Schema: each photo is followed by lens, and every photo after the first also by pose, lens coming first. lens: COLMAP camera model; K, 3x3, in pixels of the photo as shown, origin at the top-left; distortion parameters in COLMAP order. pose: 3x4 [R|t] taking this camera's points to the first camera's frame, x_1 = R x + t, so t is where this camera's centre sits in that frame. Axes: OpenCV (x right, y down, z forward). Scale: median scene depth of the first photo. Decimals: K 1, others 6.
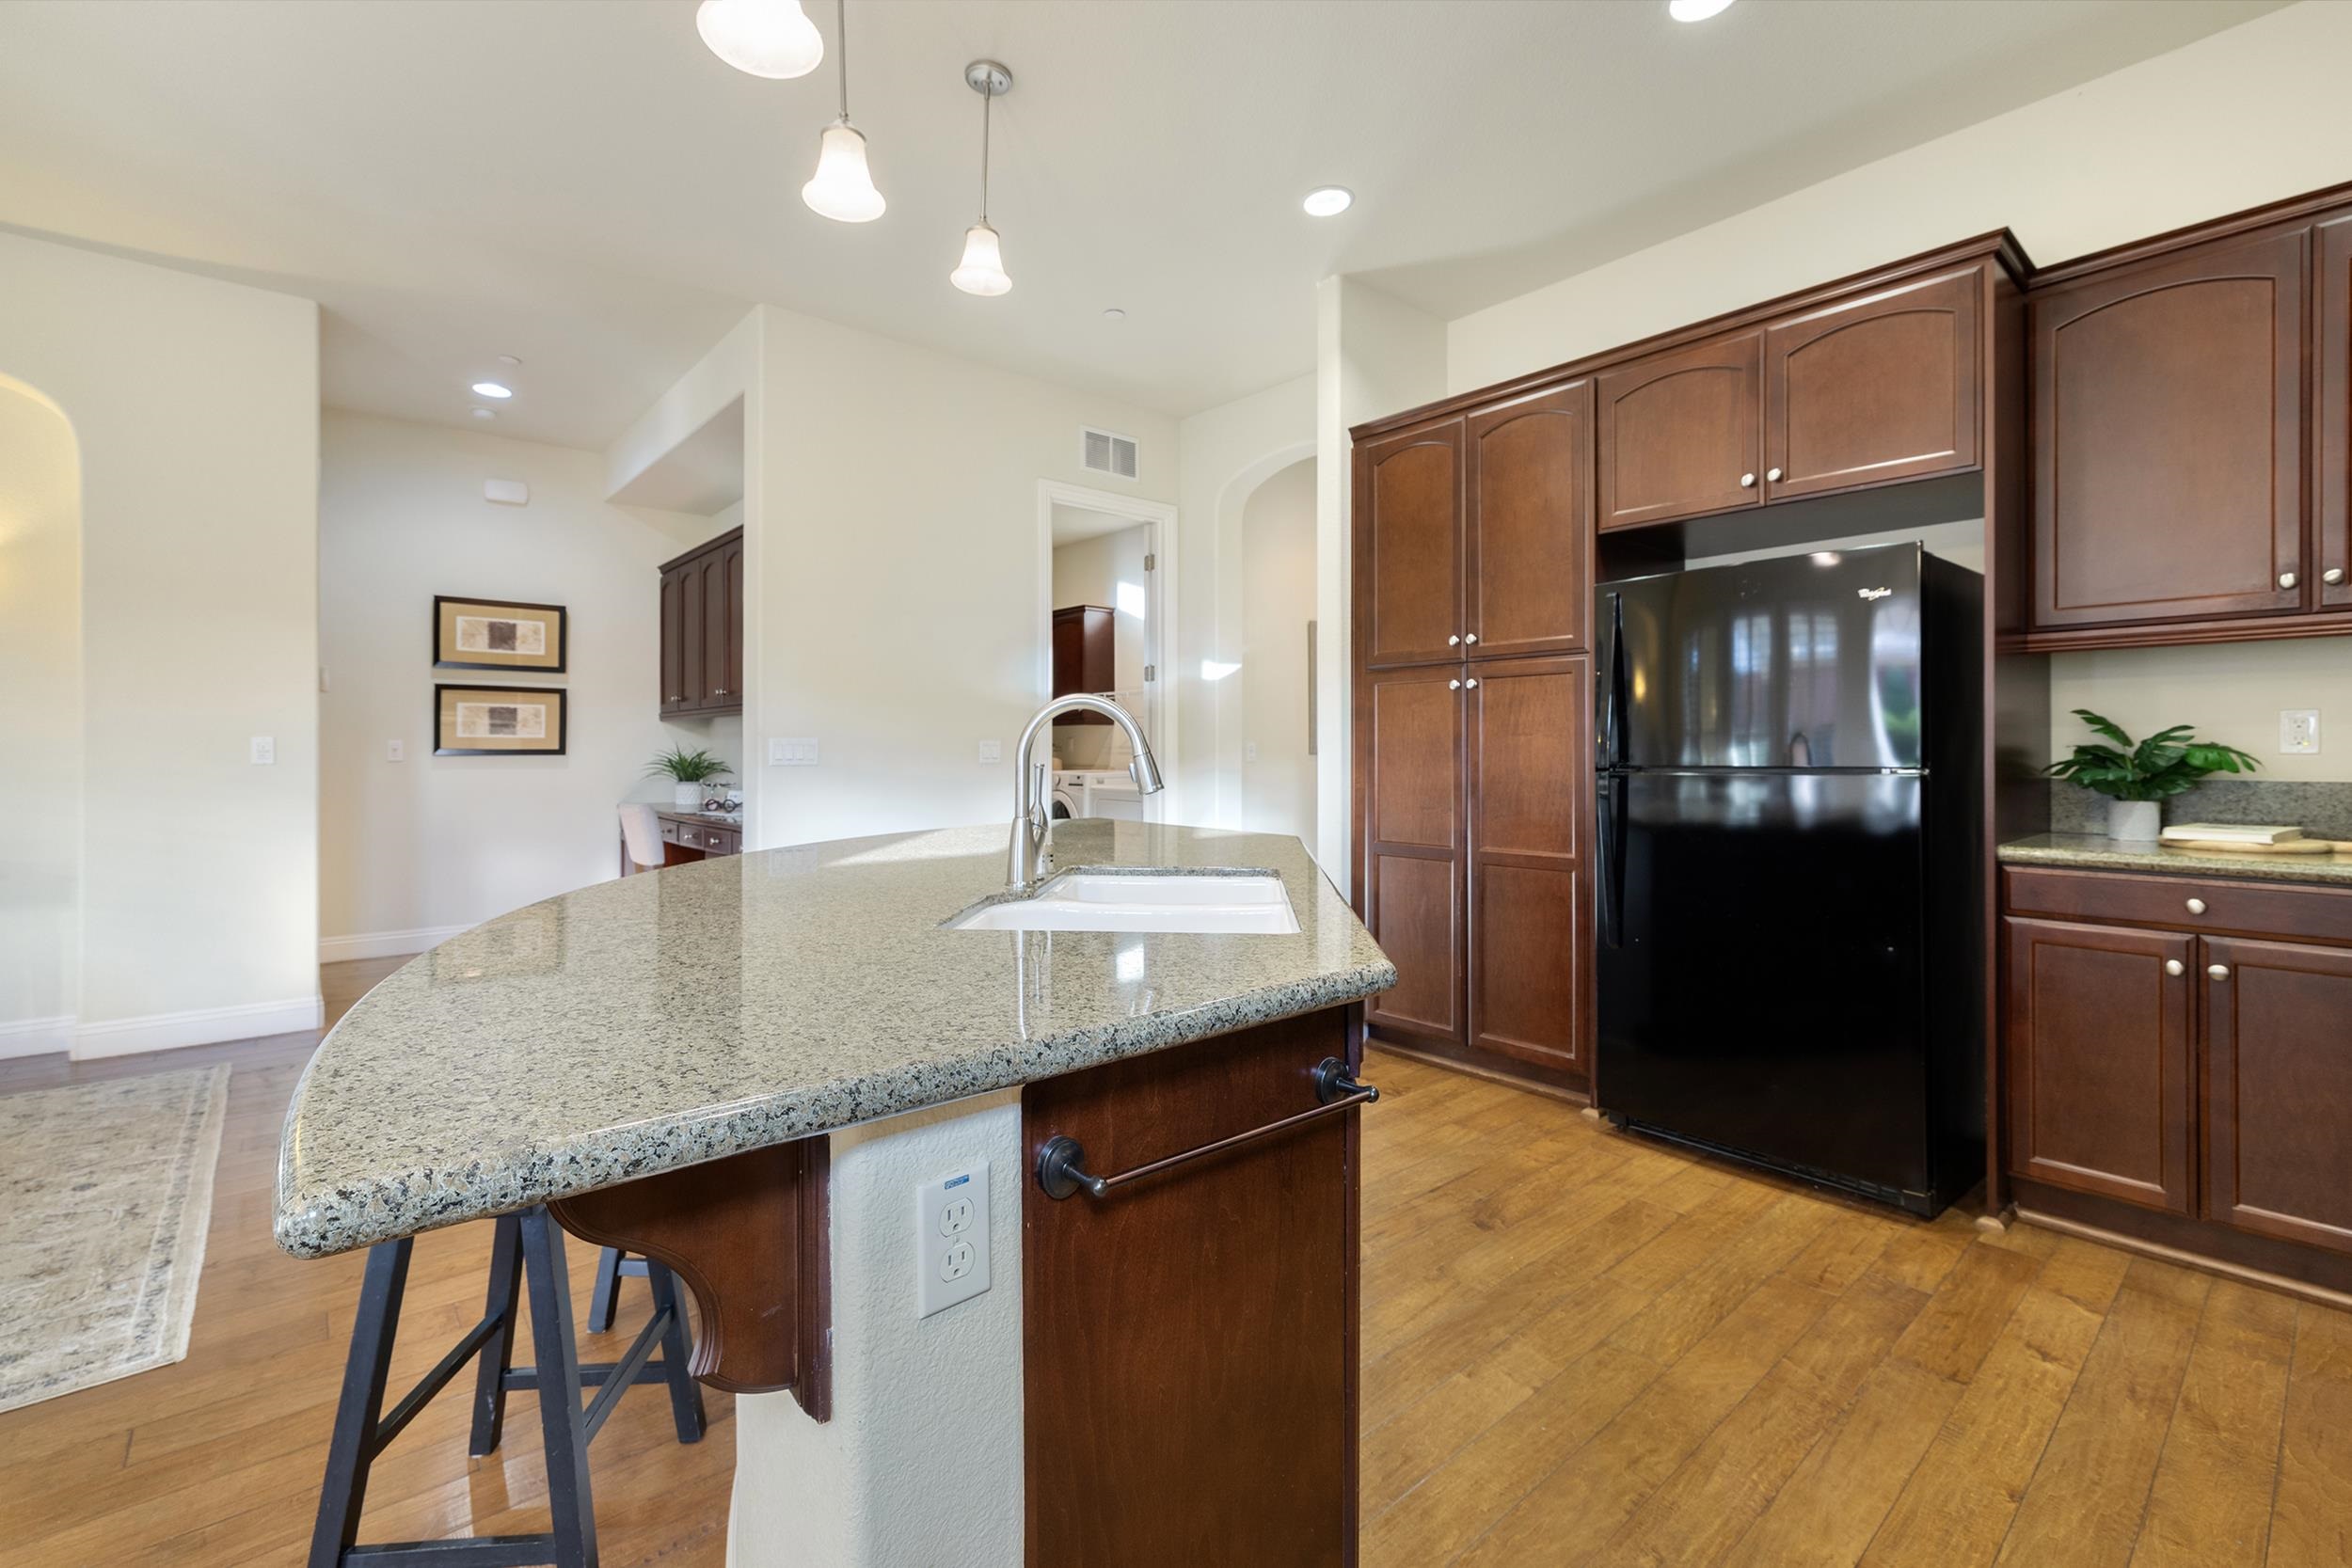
lens RADIAL K [[1023.7, 0, 1168.0], [0, 1023.7, 748.6], [0, 0, 1]] dist [0.005026, 0.000967]
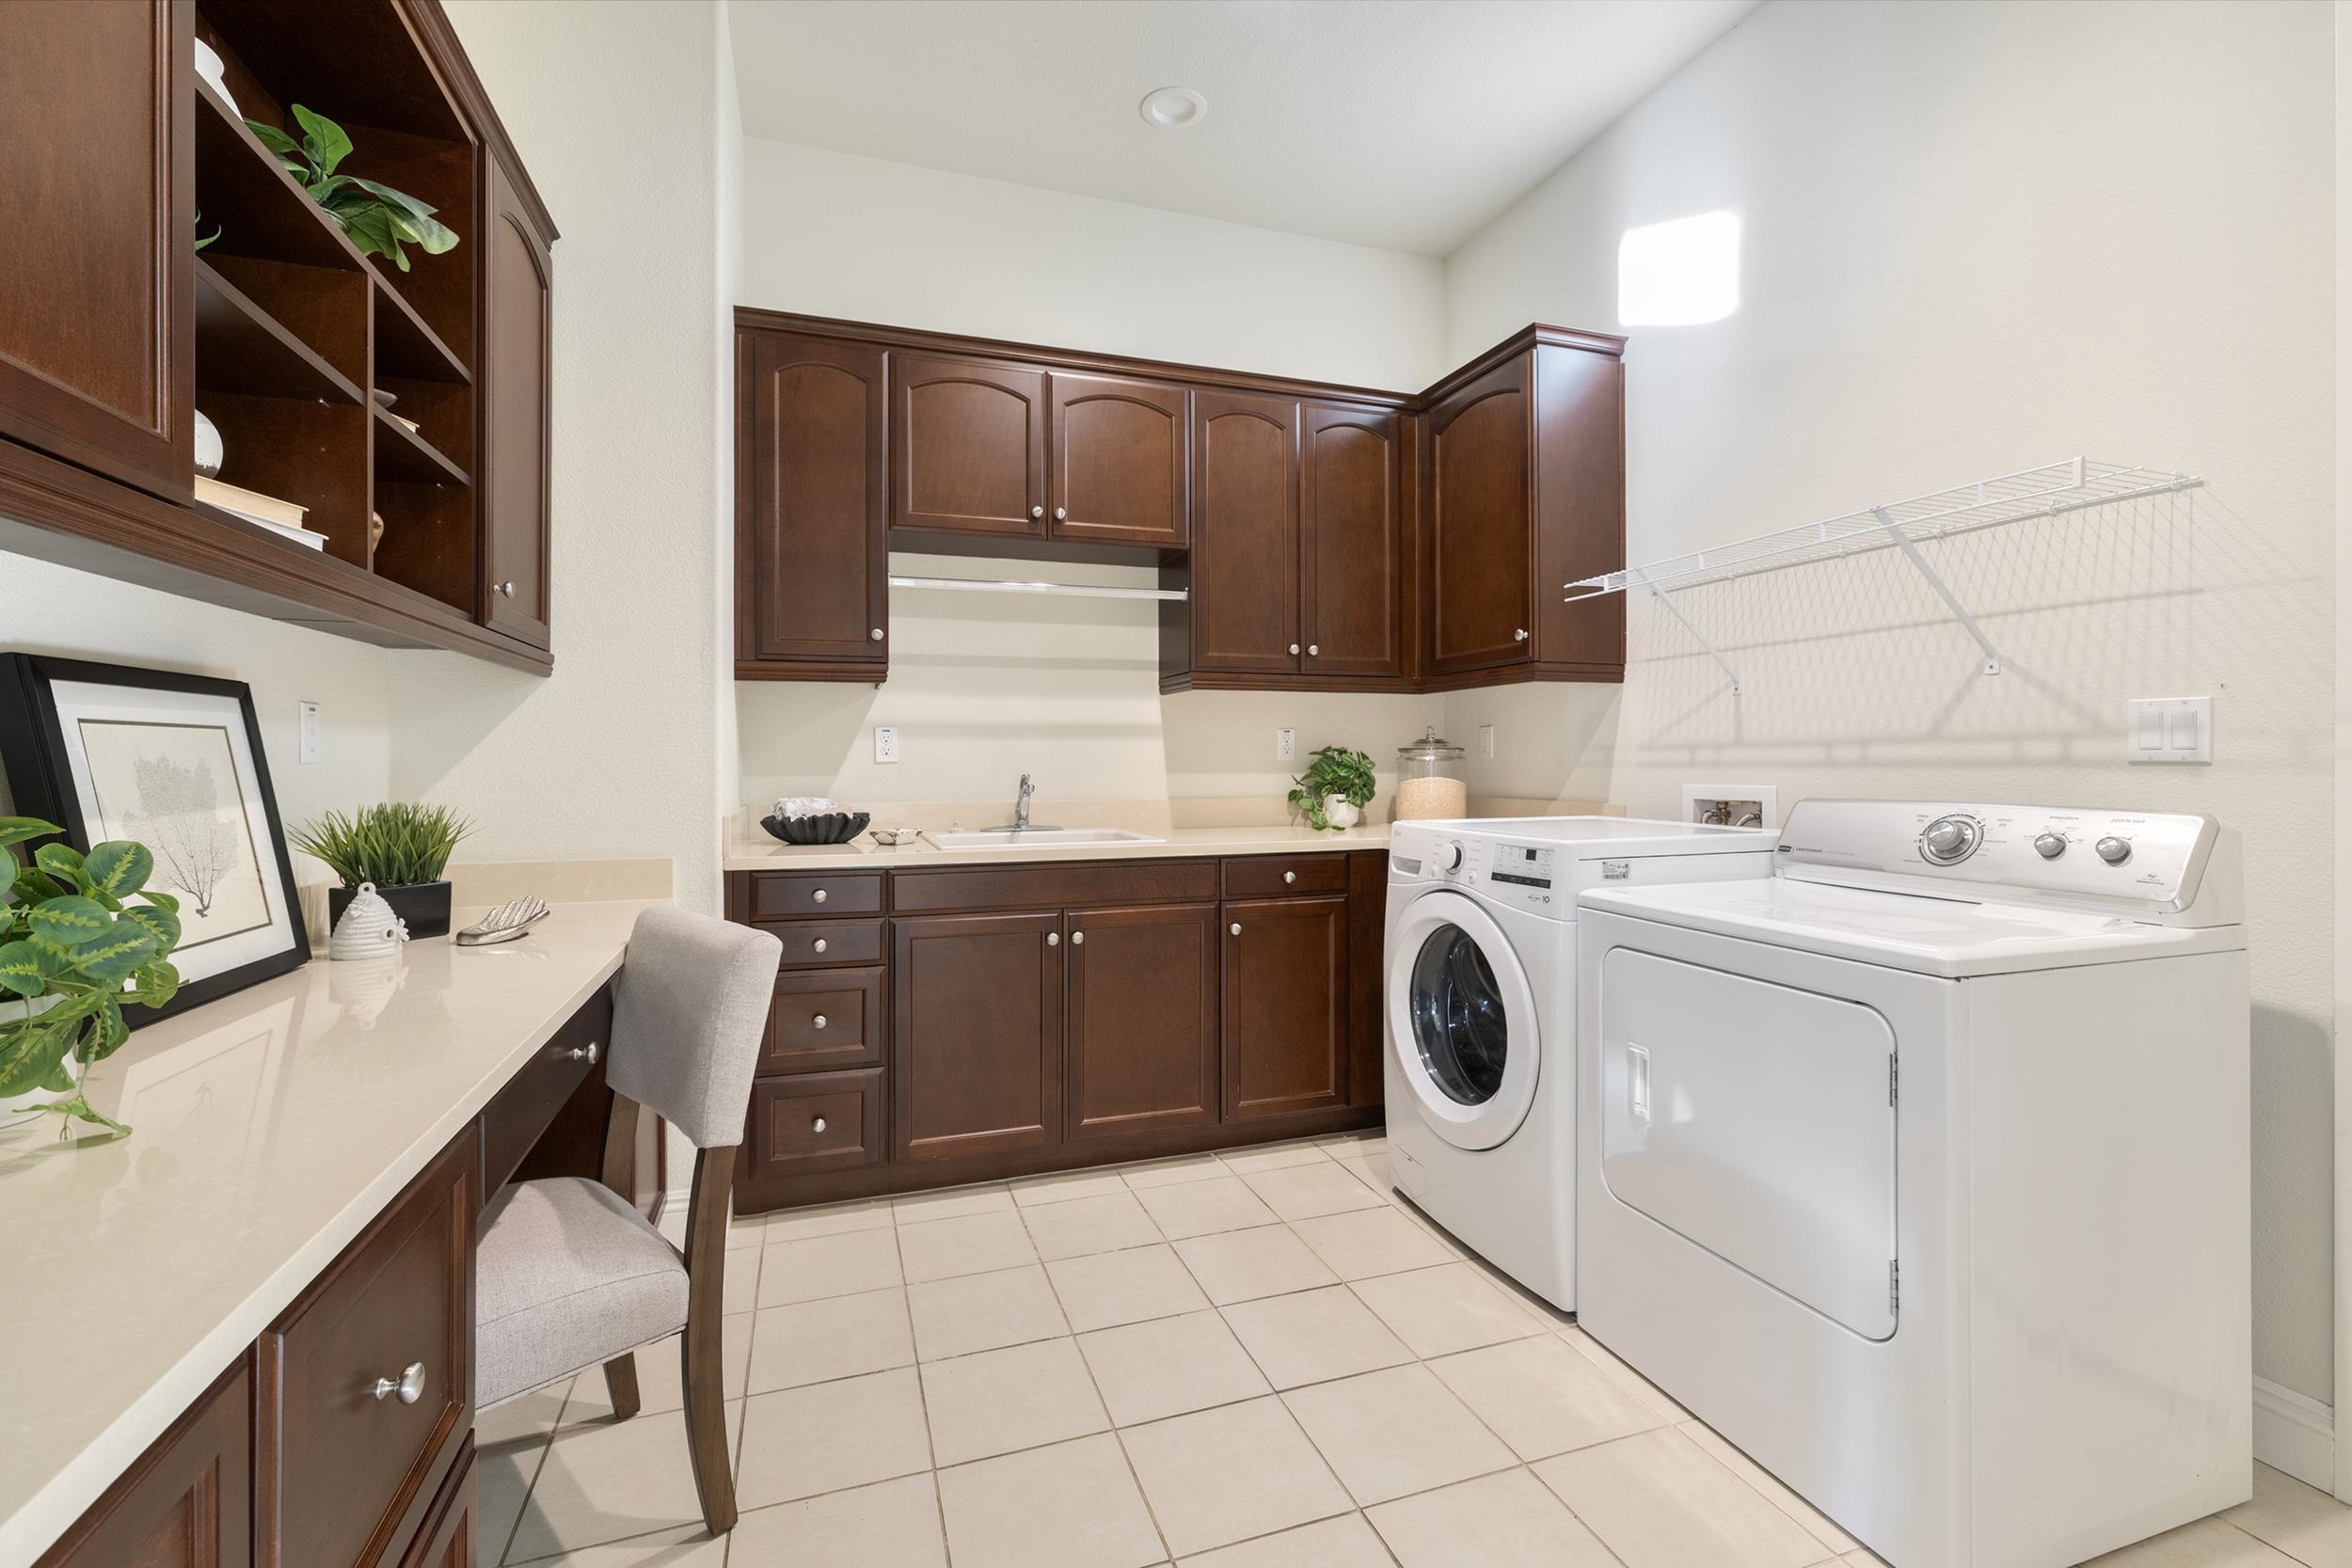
lens RADIAL K [[1022.7, 0, 1169.1], [0, 1022.7, 764.6], [0, 0, 1]] dist [-0.001099, 0.000528]
pose [[0.927400, -0.000545, -0.374072, -0.210342], [0.003460, 0.999969, 0.007122, 0.005352], [0.374056, -0.007899, 0.927372, 2.005493]]
